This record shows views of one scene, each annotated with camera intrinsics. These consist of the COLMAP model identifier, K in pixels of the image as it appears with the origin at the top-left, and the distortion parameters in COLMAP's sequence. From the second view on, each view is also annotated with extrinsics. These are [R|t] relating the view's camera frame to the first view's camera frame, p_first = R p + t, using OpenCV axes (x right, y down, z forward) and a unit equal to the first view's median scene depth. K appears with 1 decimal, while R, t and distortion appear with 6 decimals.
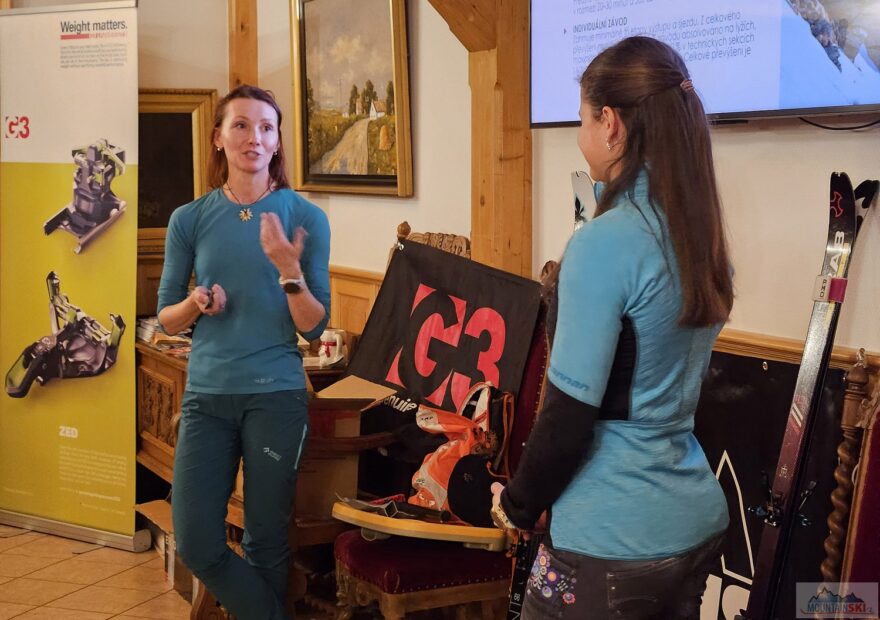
lens RADIAL K [[1730.0, 0, 440.0], [0, 1730.0, 310.0], [0, 0, 1]] dist [-0.271616, 3.273613]
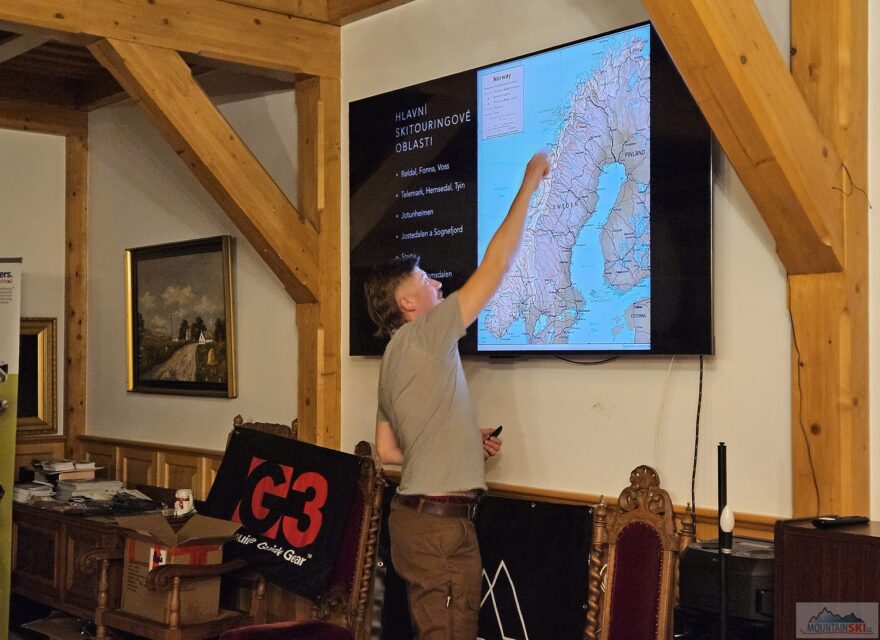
lens RADIAL K [[1246.2, 0, 440.0], [0, 1246.2, 320.0], [0, 0, 1]] dist [0.133336, -0.048161]
pose [[0.959113, 0.010589, 0.282825, -0.150067], [0.021263, 0.993780, -0.109313, -0.009799], [-0.282223, 0.110857, 0.952922, -0.078781]]
